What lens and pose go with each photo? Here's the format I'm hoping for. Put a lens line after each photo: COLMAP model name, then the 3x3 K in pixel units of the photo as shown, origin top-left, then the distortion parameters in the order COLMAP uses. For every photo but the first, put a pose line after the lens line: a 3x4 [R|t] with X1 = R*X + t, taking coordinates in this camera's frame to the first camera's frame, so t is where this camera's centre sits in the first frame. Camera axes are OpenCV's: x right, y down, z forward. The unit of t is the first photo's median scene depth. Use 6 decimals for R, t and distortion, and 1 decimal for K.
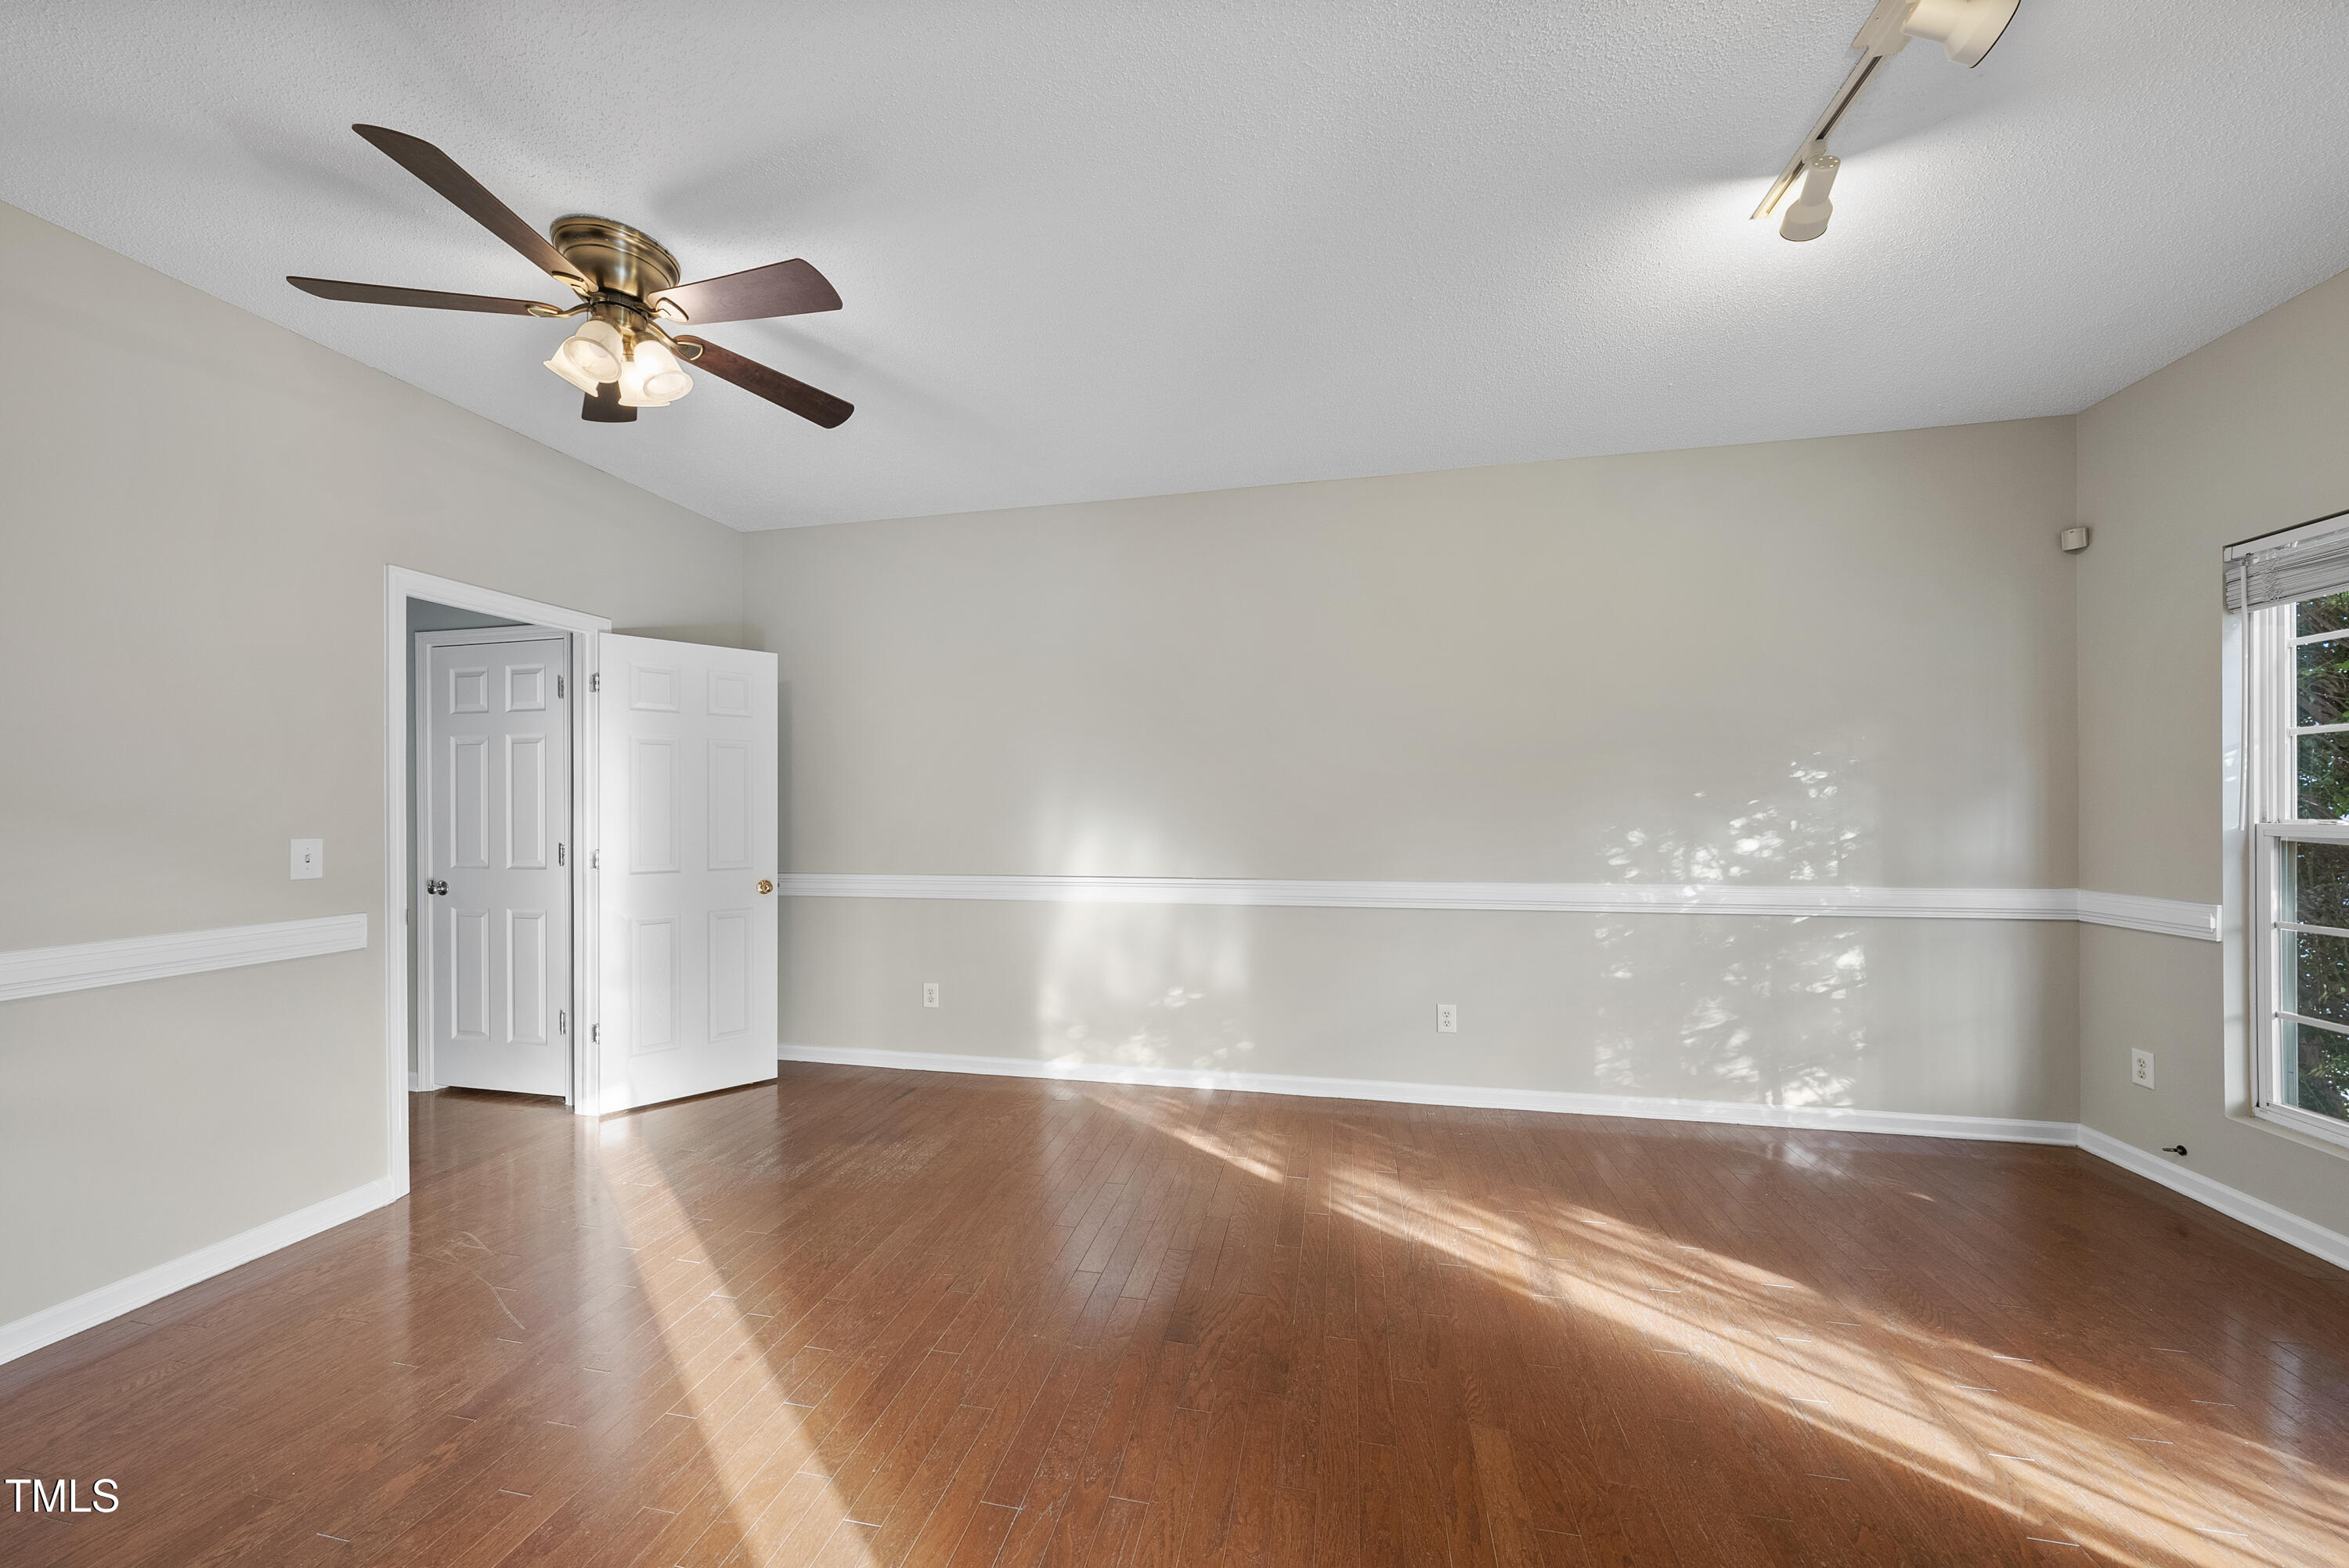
lens RADIAL K [[814.7, 0, 1180.1], [0, 814.7, 796.5], [0, 0, 1]] dist [-0.001916, 0.000130]
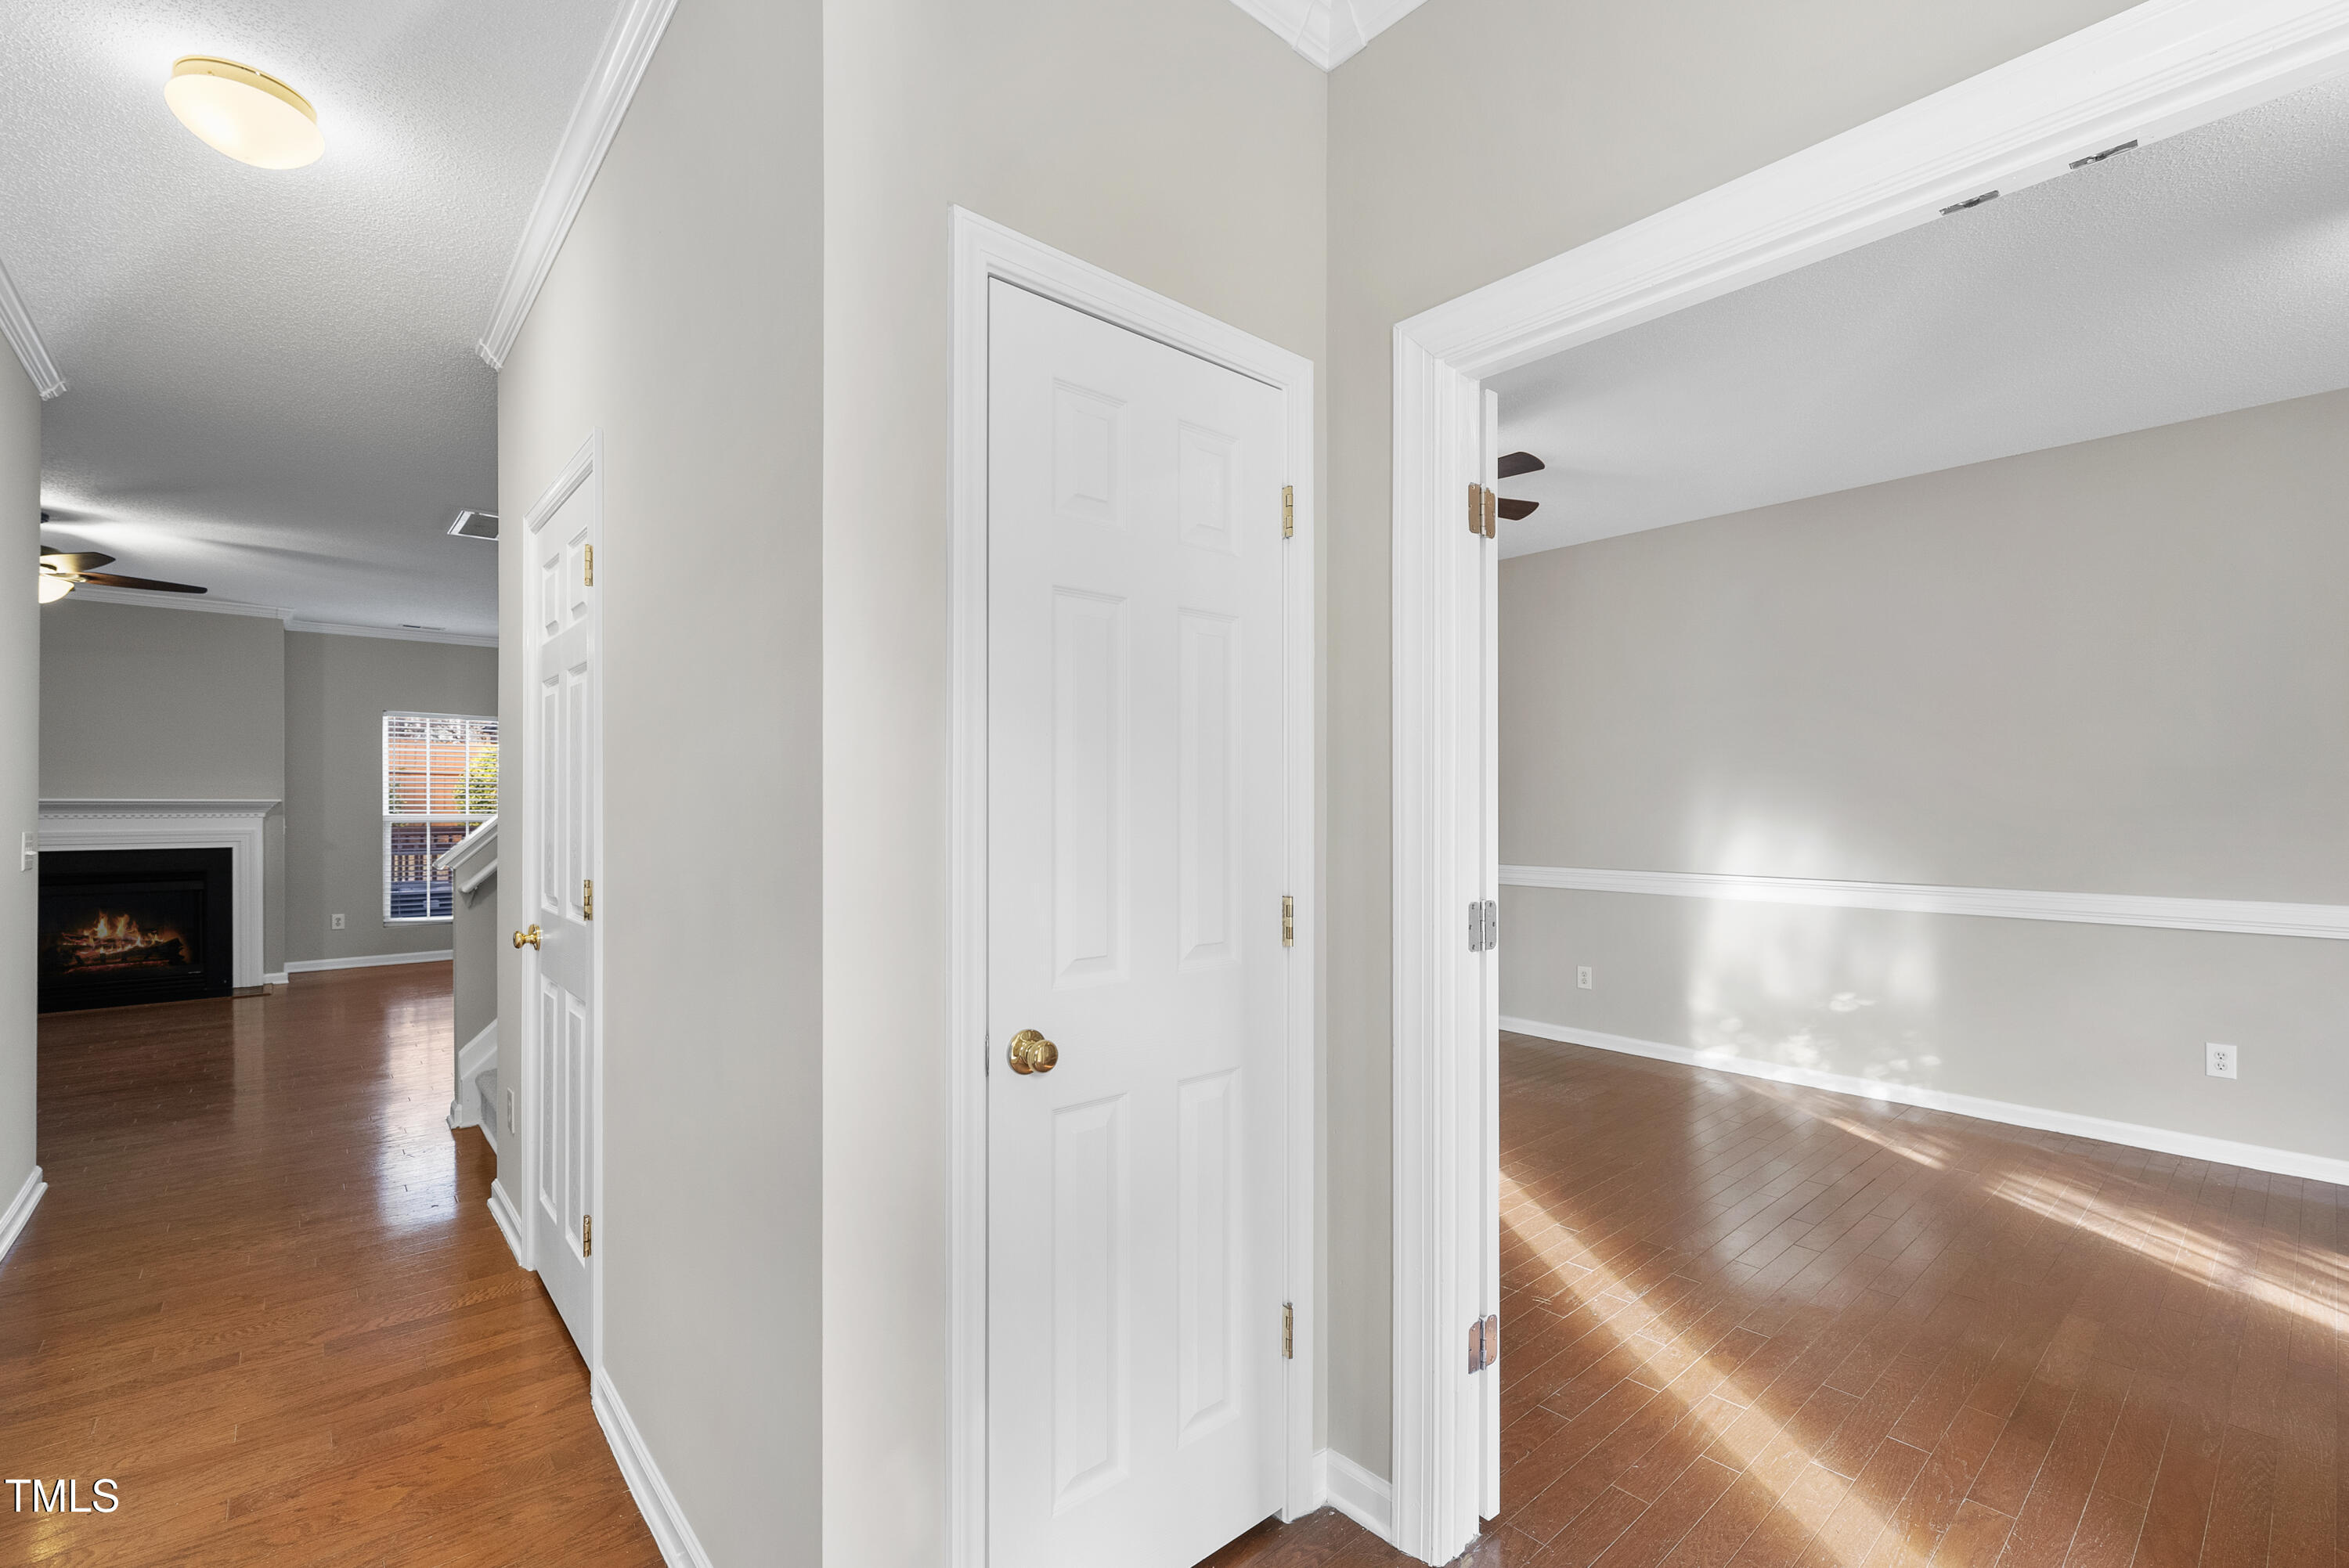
lens RADIAL K [[1010.1, 0, 1178.6], [0, 1010.1, 805.1], [0, 0, 1]] dist [-0.002861, -0.000273]
pose [[0.794599, 0.001005, -0.607134, 0.097768], [0.006341, 0.999930, 0.009953, -0.009633], [0.607101, -0.011759, 0.794537, -0.461348]]
